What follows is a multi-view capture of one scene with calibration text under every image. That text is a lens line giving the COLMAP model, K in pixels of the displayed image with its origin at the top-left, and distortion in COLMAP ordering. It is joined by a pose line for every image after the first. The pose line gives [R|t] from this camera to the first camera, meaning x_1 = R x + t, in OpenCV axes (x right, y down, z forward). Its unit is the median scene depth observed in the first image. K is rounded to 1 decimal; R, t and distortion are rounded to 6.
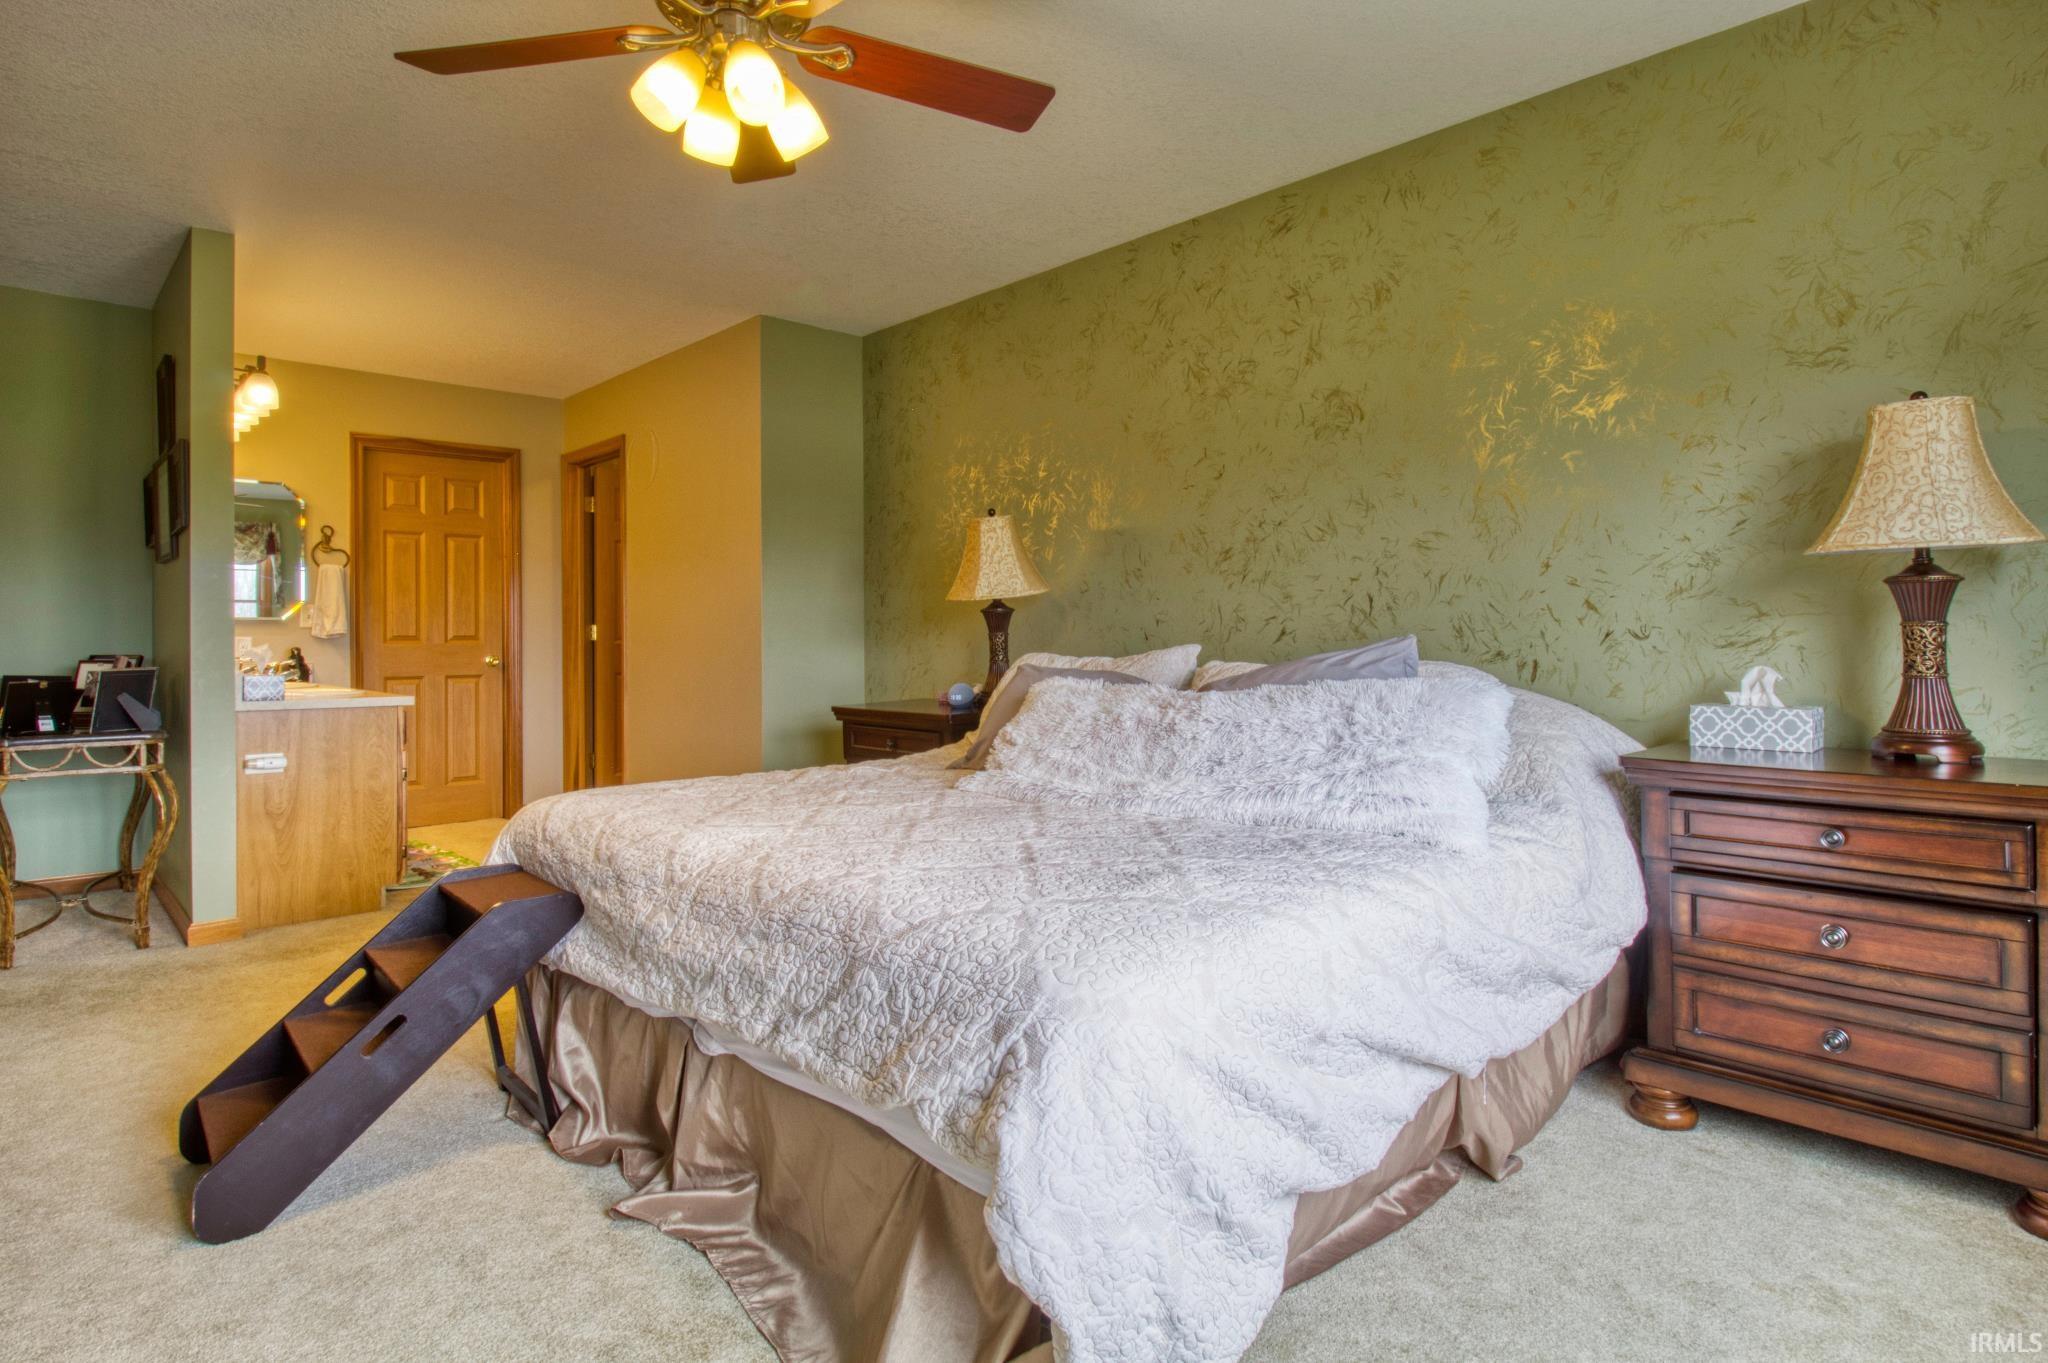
lens RADIAL K [[1062.7, 0, 1037.0], [0, 1062.7, 678.9], [0, 0, 1]] dist [-0.005189, -0.002629]
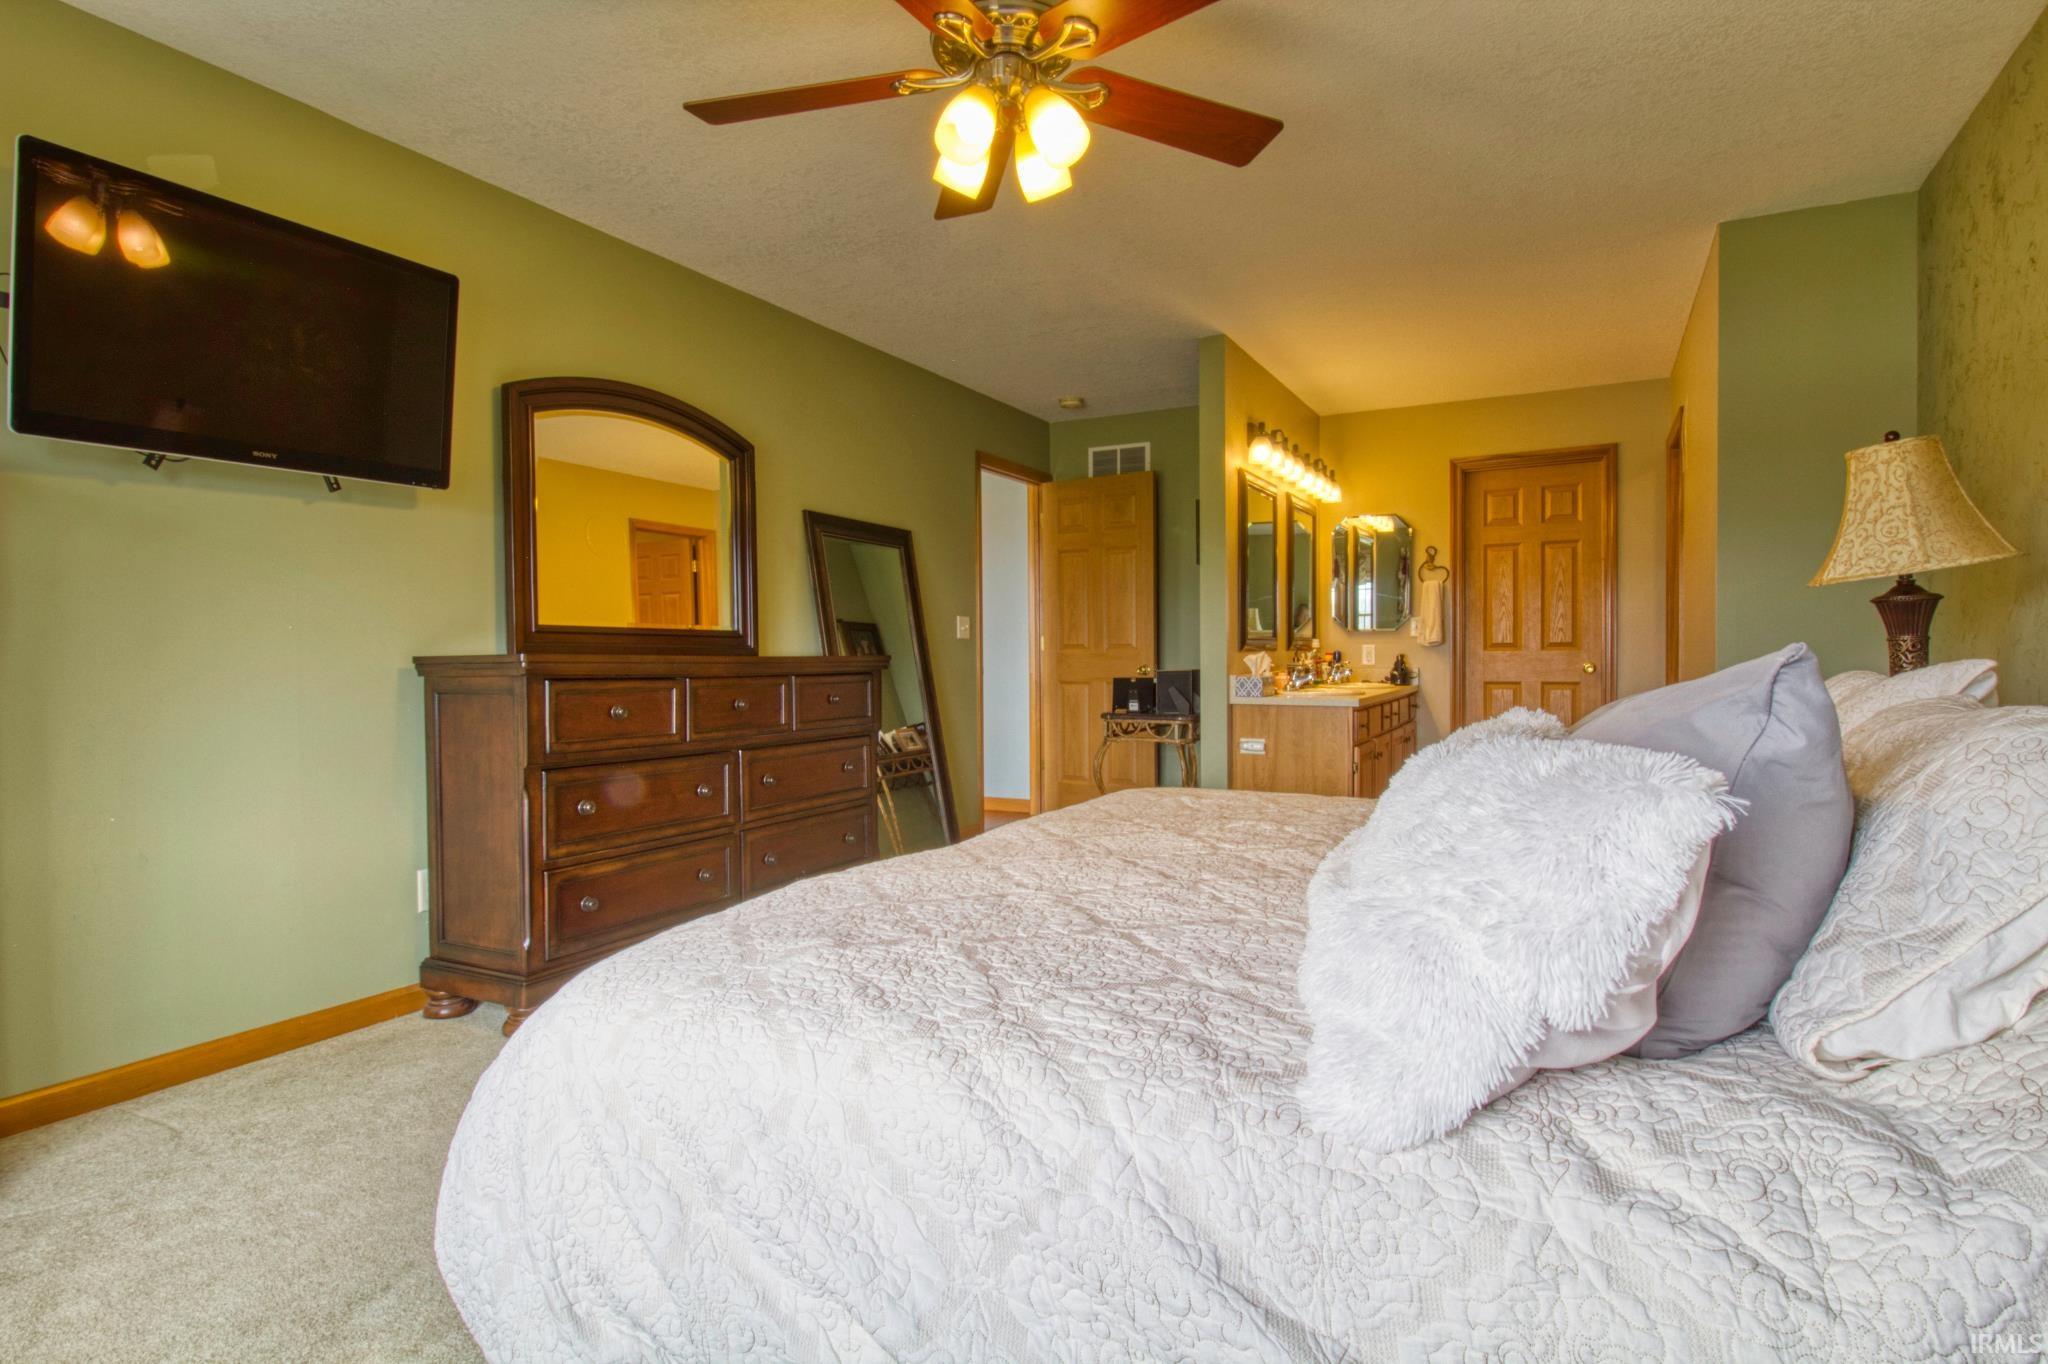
lens RADIAL K [[1062.7, 0, 1032.6], [0, 1062.7, 675.4], [0, 0, 1]] dist [-0.005189, -0.002629]
pose [[0.289641, 0.021654, -0.956890, 0.296631], [-0.026922, 0.999533, 0.014470, -0.012064], [0.956757, 0.021571, 0.290089, 0.266019]]
